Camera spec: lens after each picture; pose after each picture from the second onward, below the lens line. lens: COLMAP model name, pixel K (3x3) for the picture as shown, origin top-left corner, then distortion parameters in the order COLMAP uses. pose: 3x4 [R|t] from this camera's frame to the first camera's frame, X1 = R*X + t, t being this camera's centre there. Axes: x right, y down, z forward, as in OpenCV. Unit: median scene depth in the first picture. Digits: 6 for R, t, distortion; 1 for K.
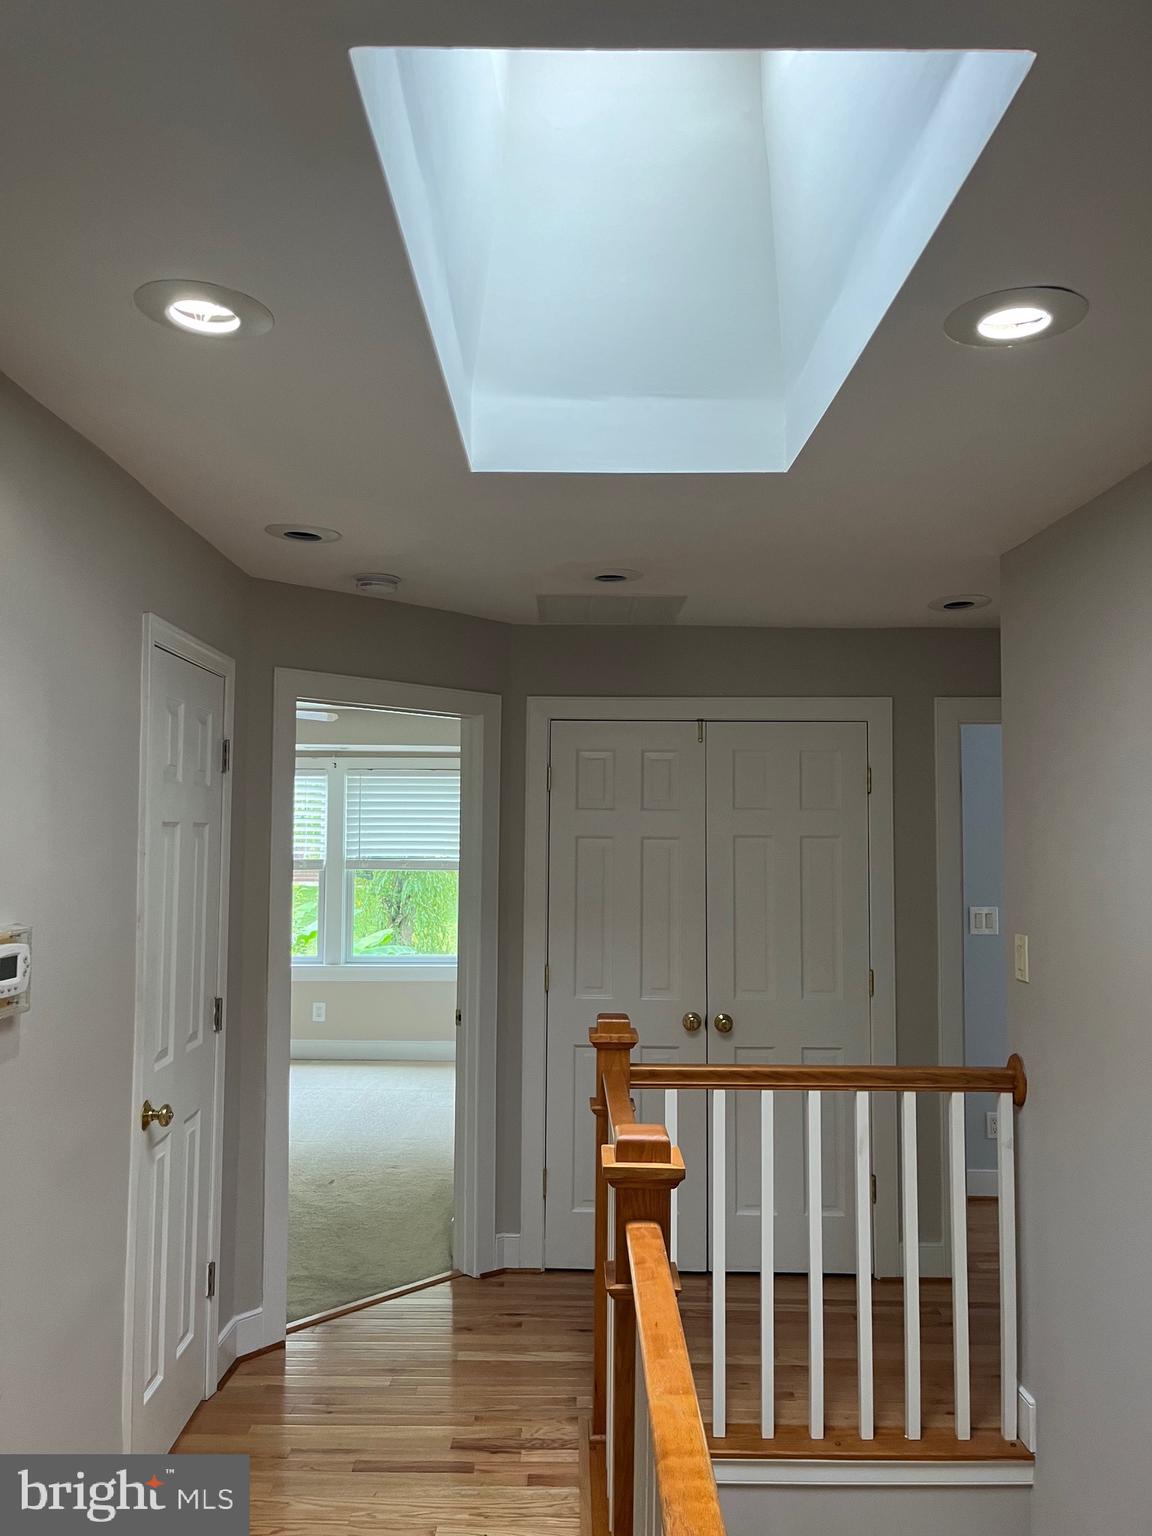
lens RADIAL K [[1167.1, 0, 568.9], [0, 1167.1, 777.8], [0, 0, 1]] dist [0.058410, -0.069419]
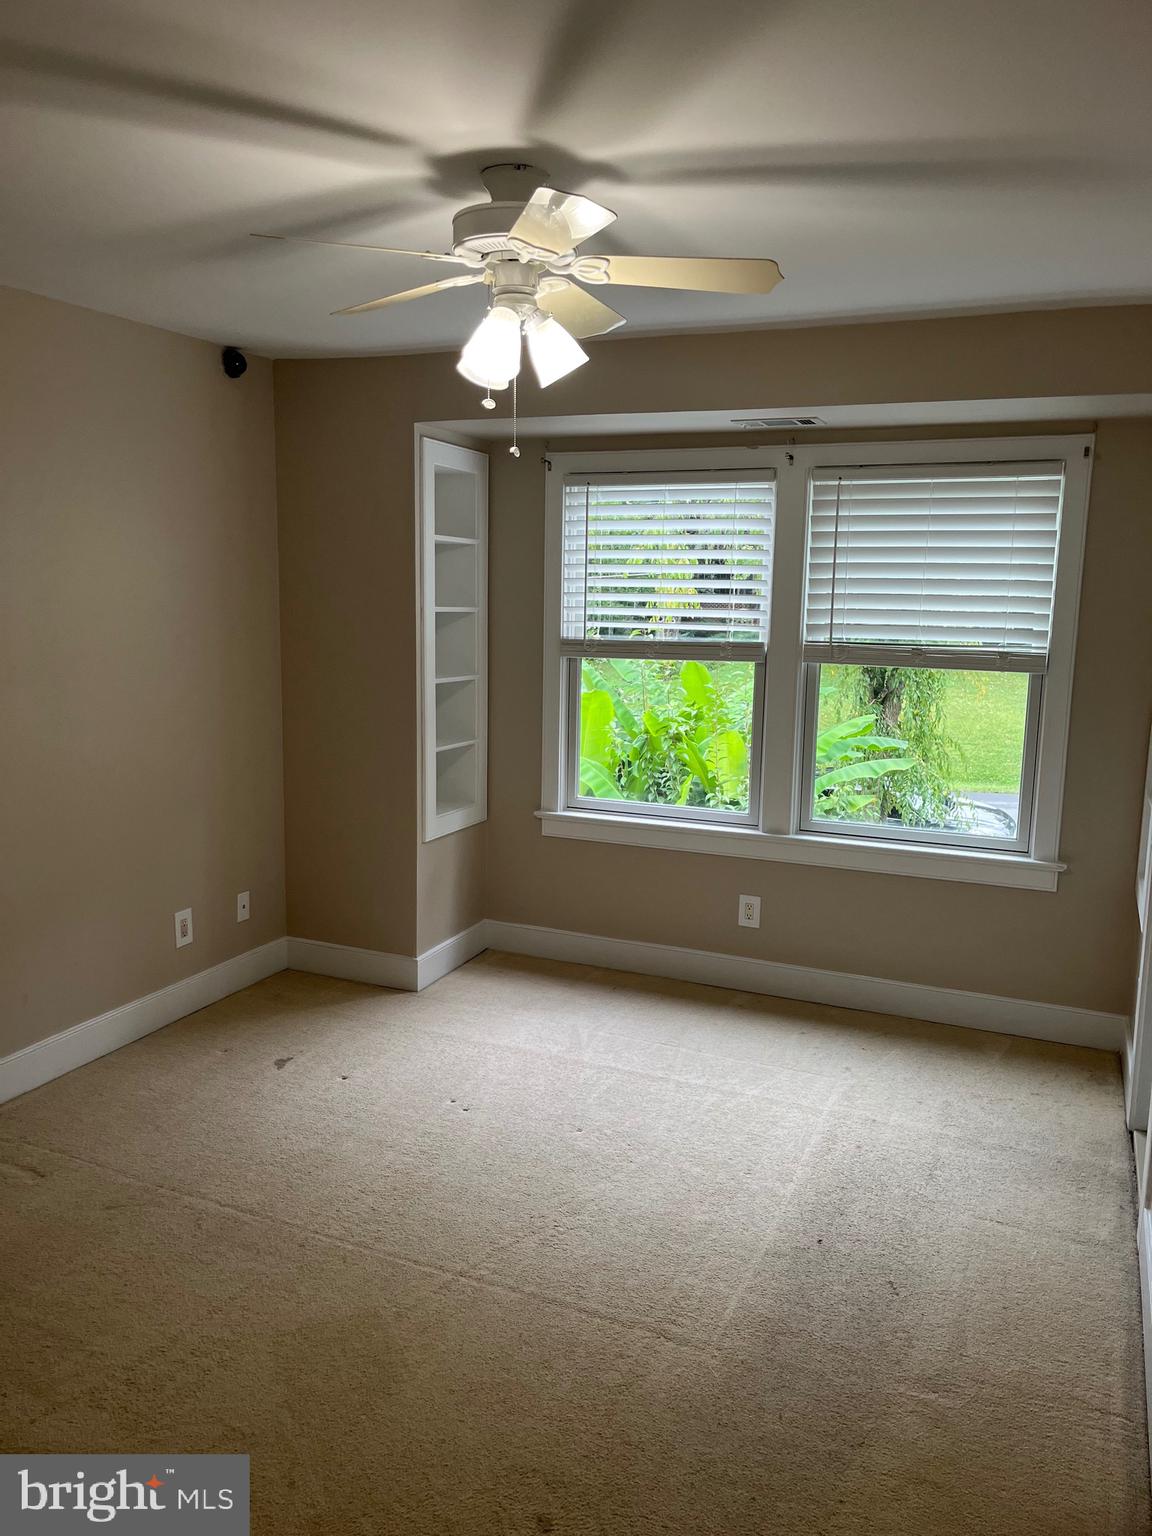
lens RADIAL K [[1167.1, 0, 567.4], [0, 1167.1, 771.7], [0, 0, 1]] dist [0.058410, -0.069419]
pose [[0.920178, 0.071546, -0.384906, -0.080701], [0.008820, 0.979122, 0.203083, 0.017958], [0.391400, -0.190268, 0.900336, 0.465272]]
